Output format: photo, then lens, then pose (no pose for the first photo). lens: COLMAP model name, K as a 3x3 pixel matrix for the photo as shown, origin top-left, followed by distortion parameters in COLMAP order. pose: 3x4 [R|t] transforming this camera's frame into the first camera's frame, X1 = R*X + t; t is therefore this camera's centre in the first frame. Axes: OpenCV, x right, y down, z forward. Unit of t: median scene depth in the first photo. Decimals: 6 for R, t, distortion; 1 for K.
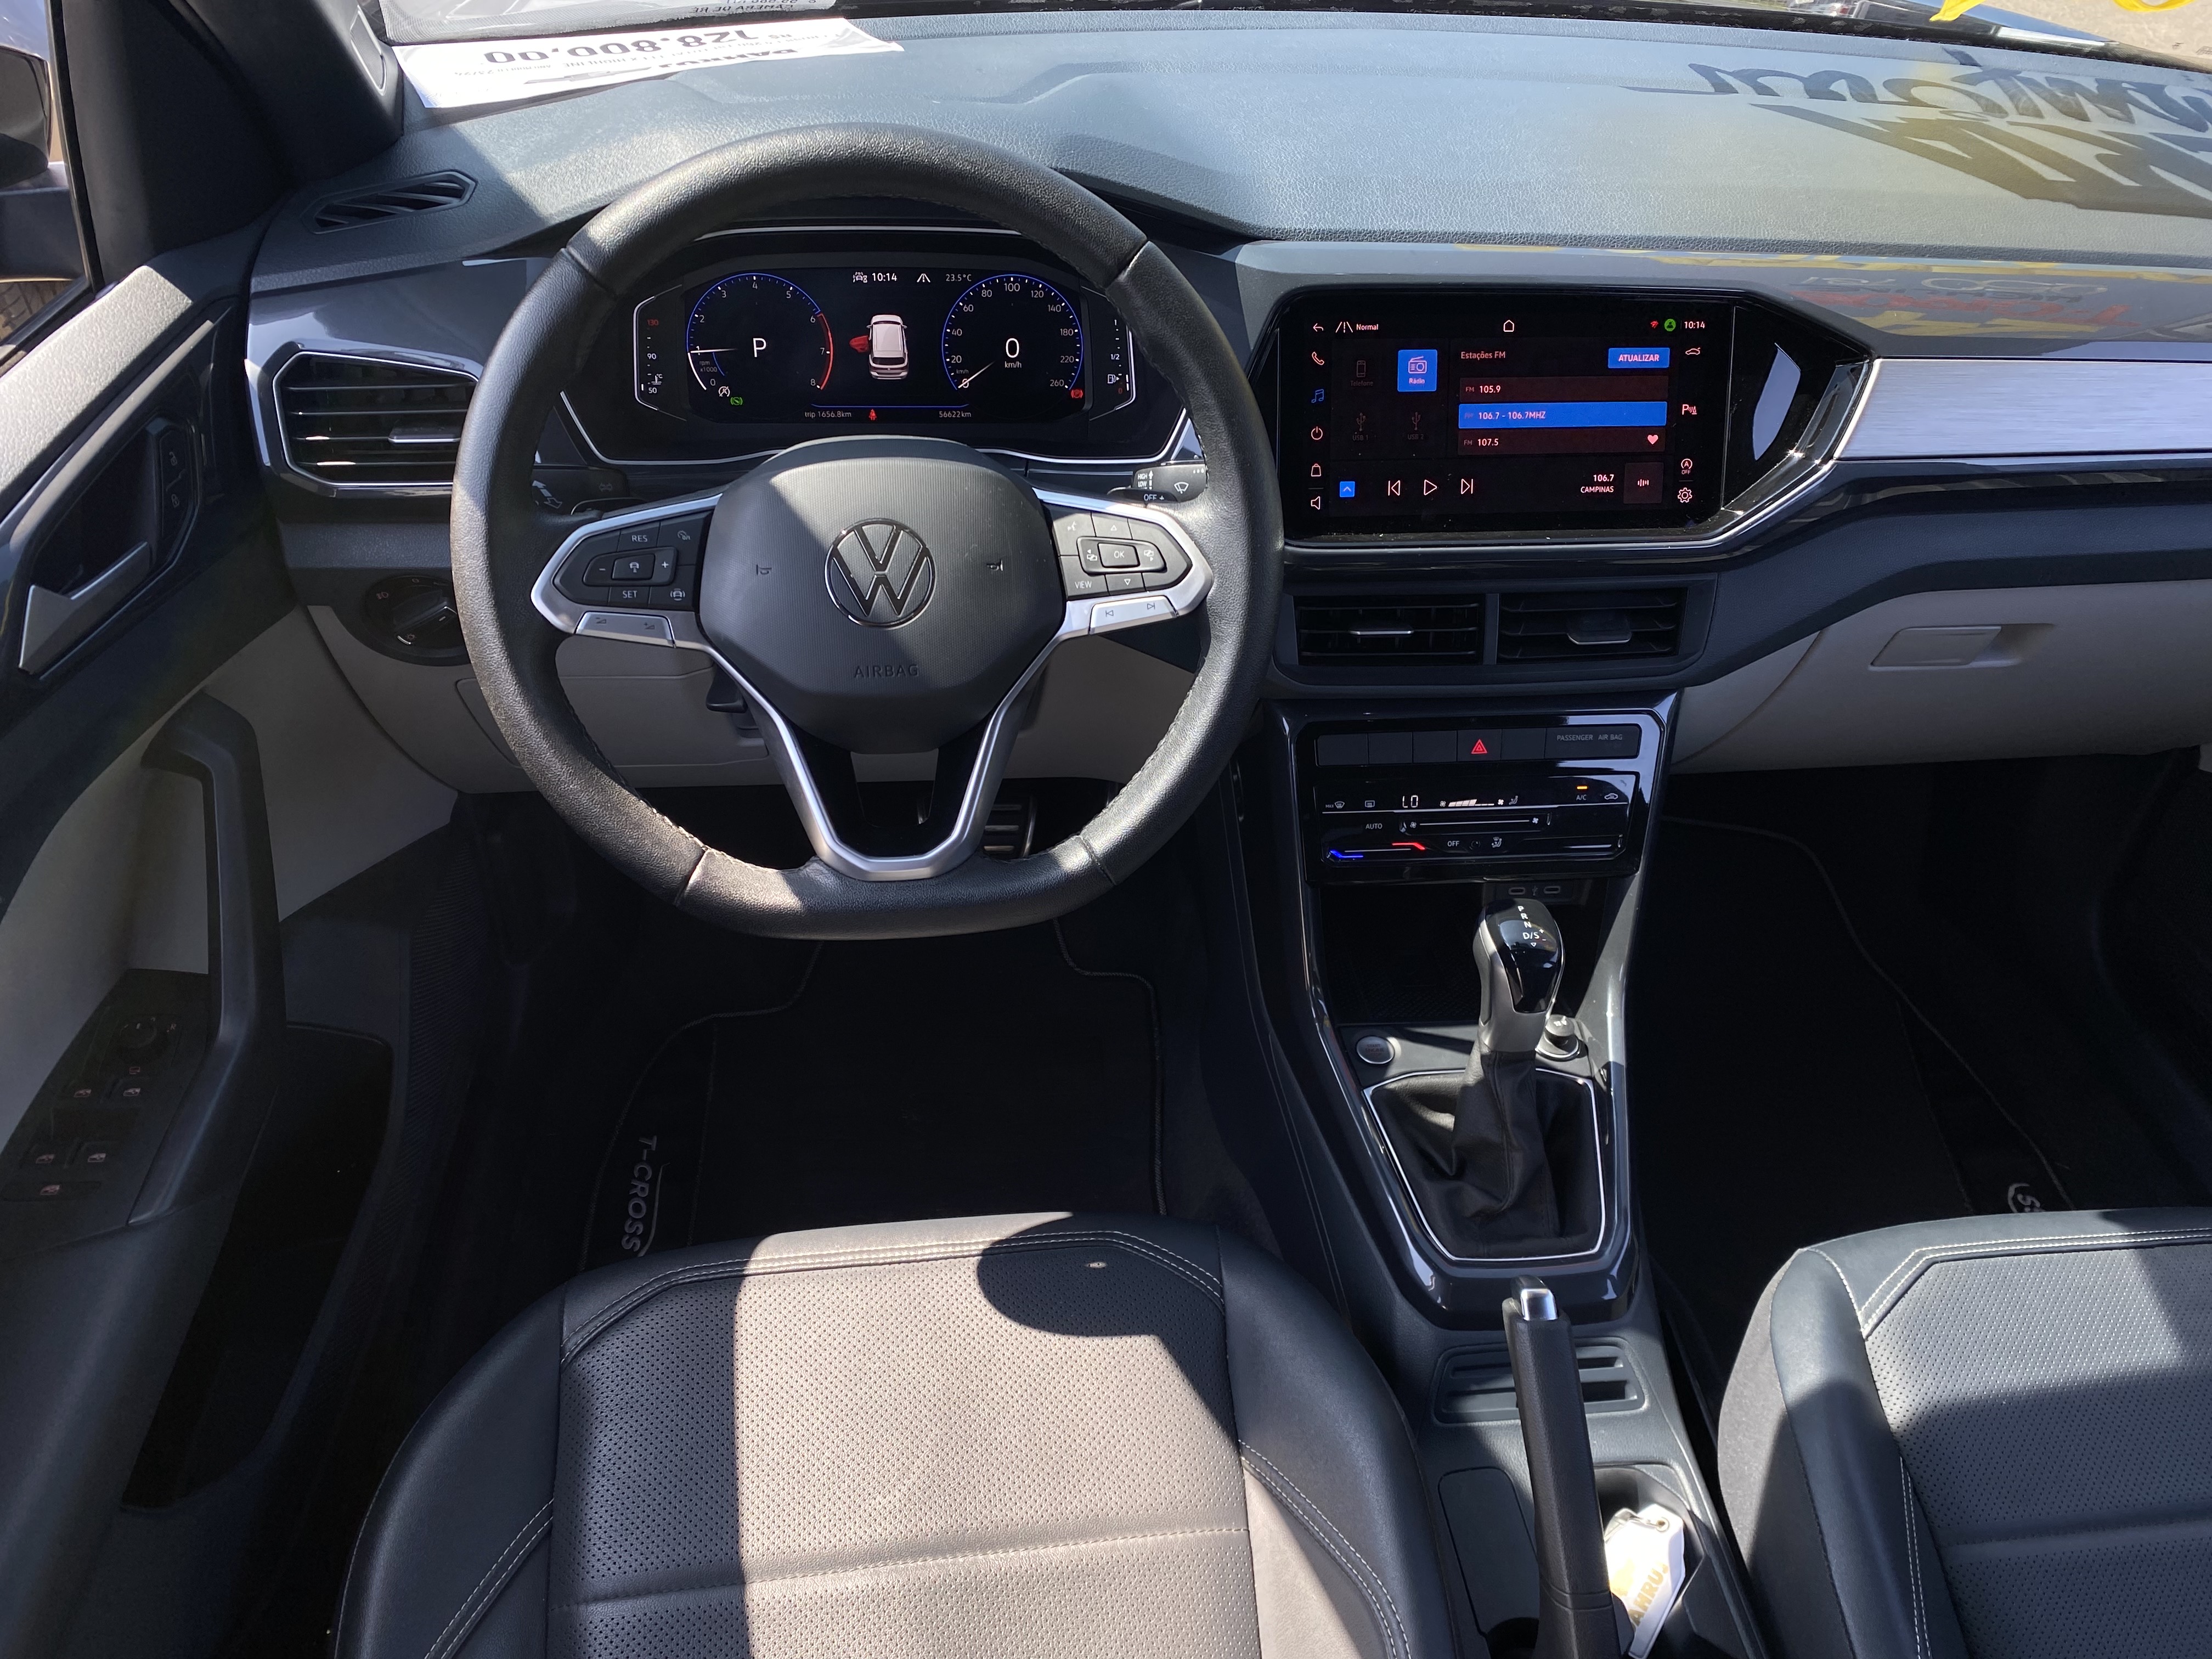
lens RADIAL K [[1606.8, 0, 1105.4], [0, 1606.8, 824.1], [0, 0, 1]] dist [0.009190, -0.009926]
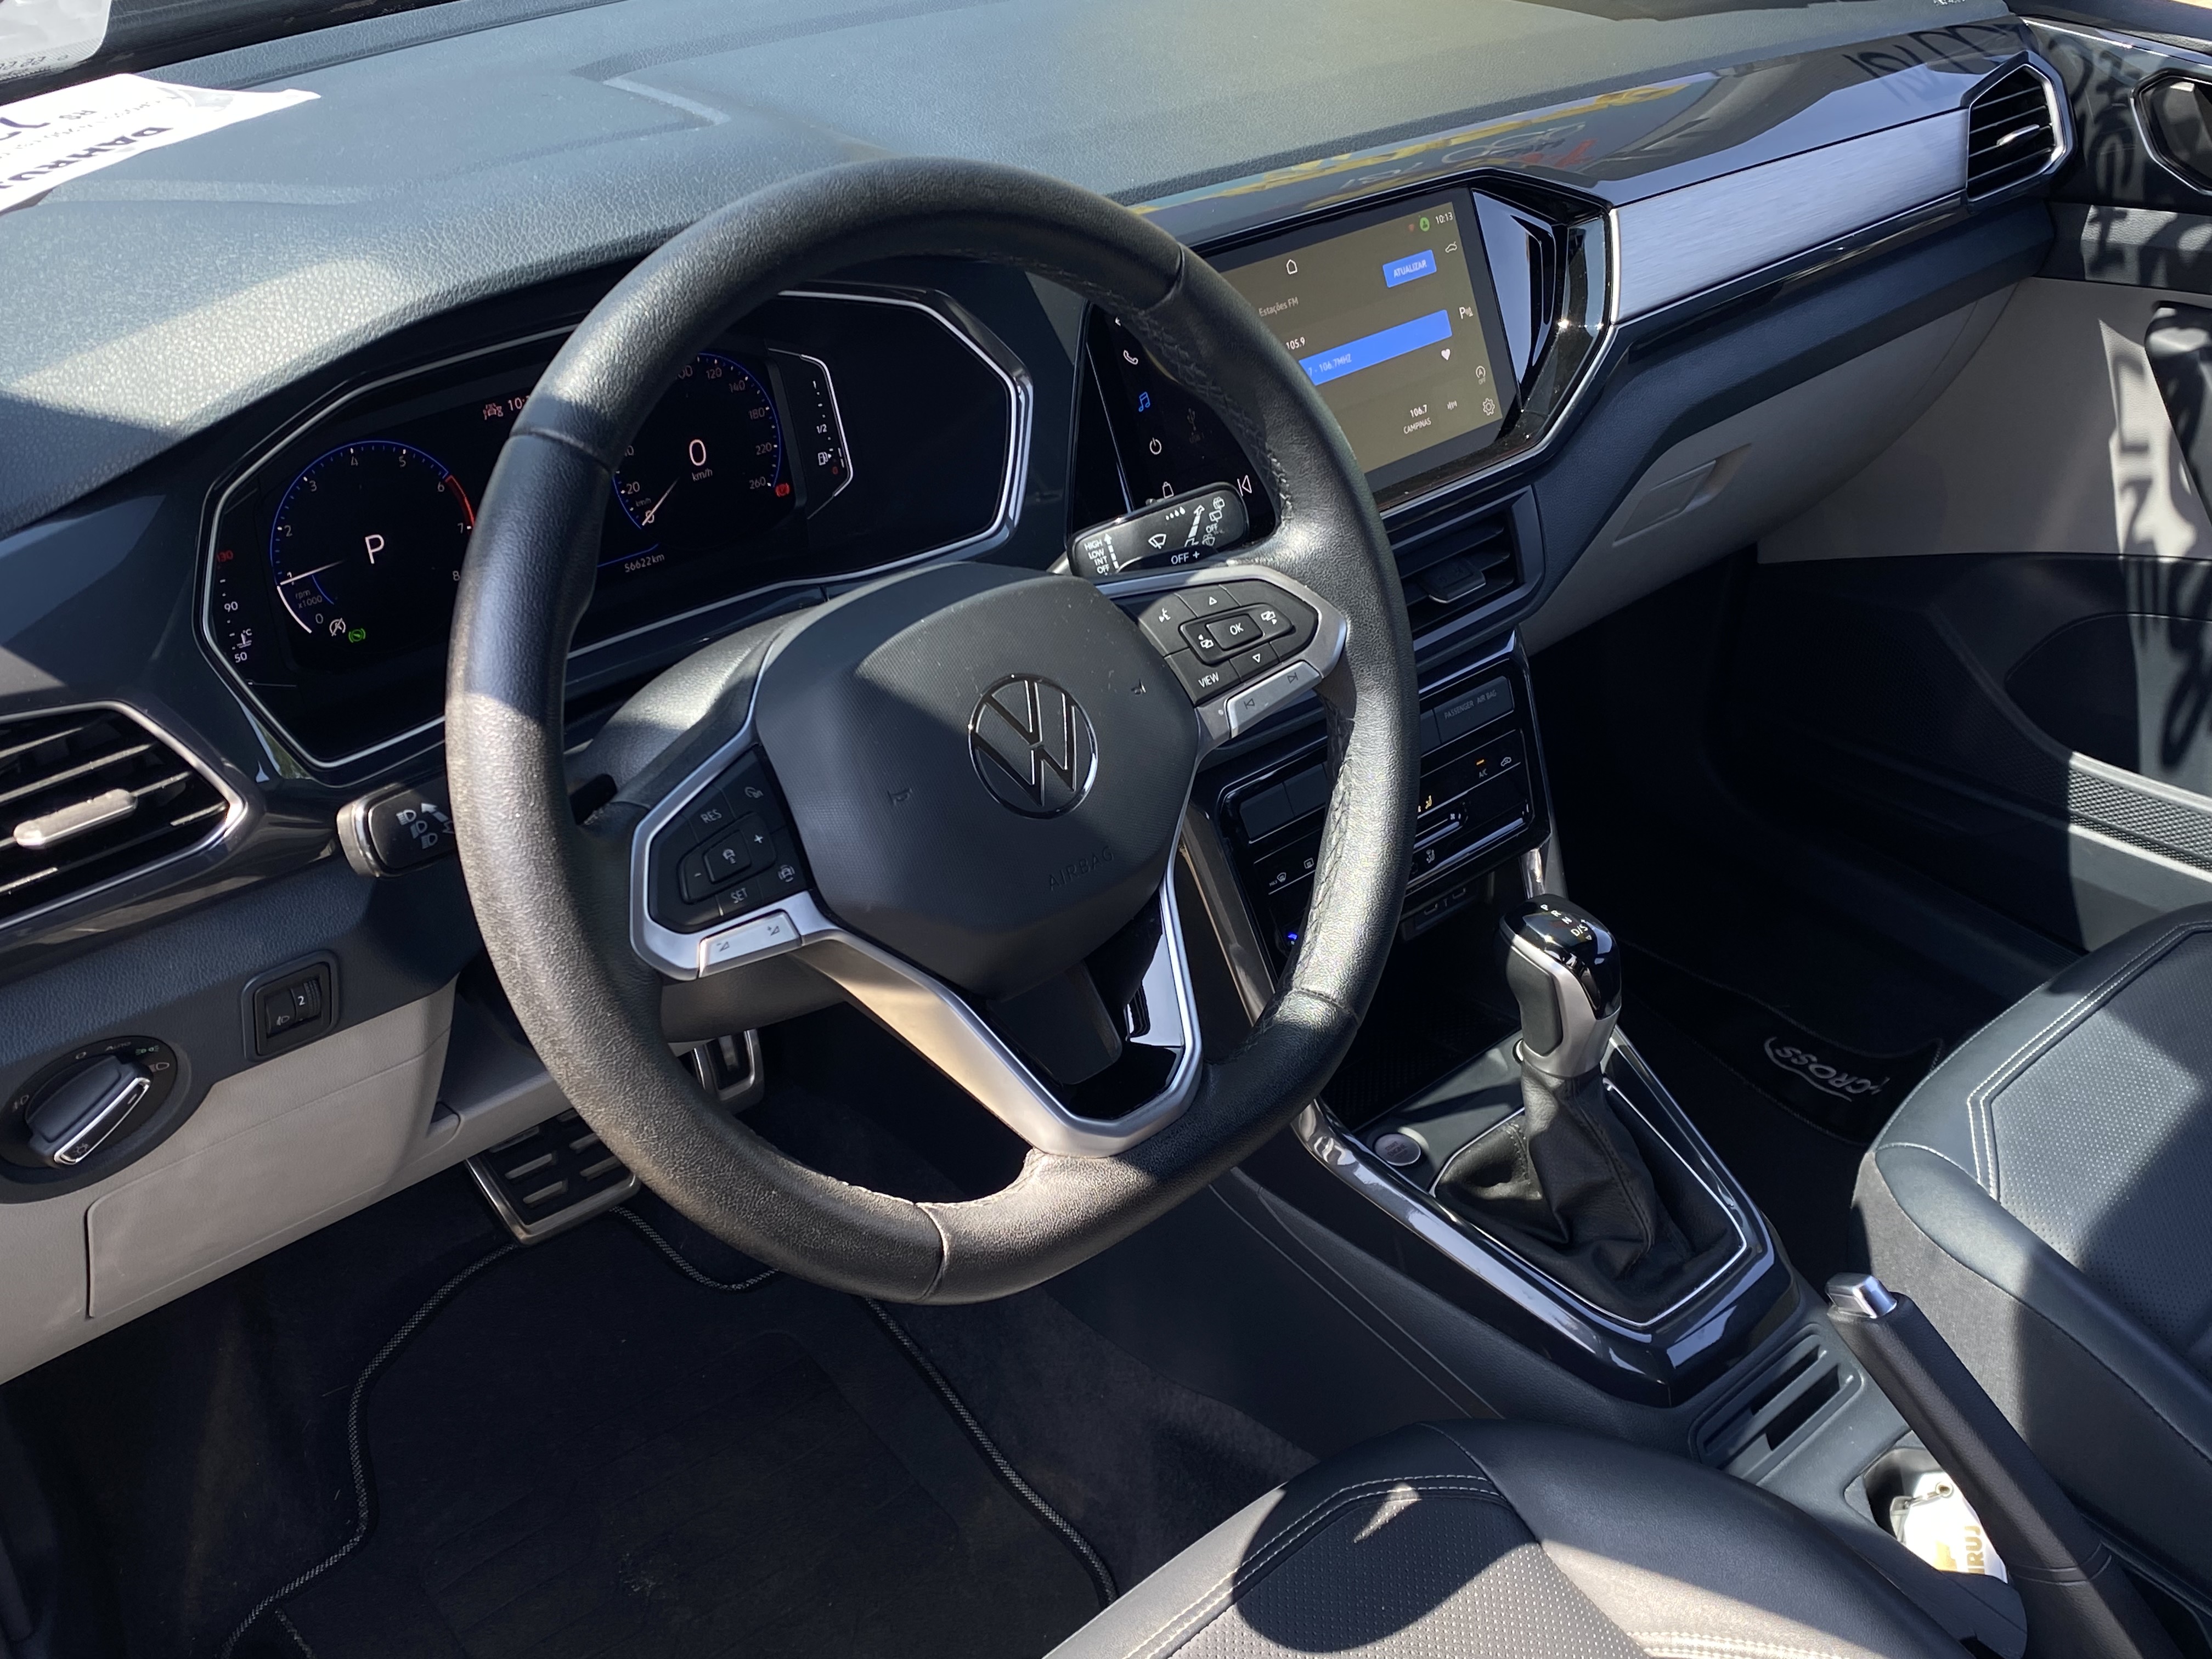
lens RADIAL K [[2152.6, 0, 1106.1], [0, 2152.6, 834.3], [0, 0, 1]] dist [0.013189, 0.000000]
pose [[0.811278, -0.343641, 0.473010, -0.441002], [0.375690, 0.926304, 0.028599, -0.100489], [-0.447979, 0.154503, 0.880593, 0.098501]]
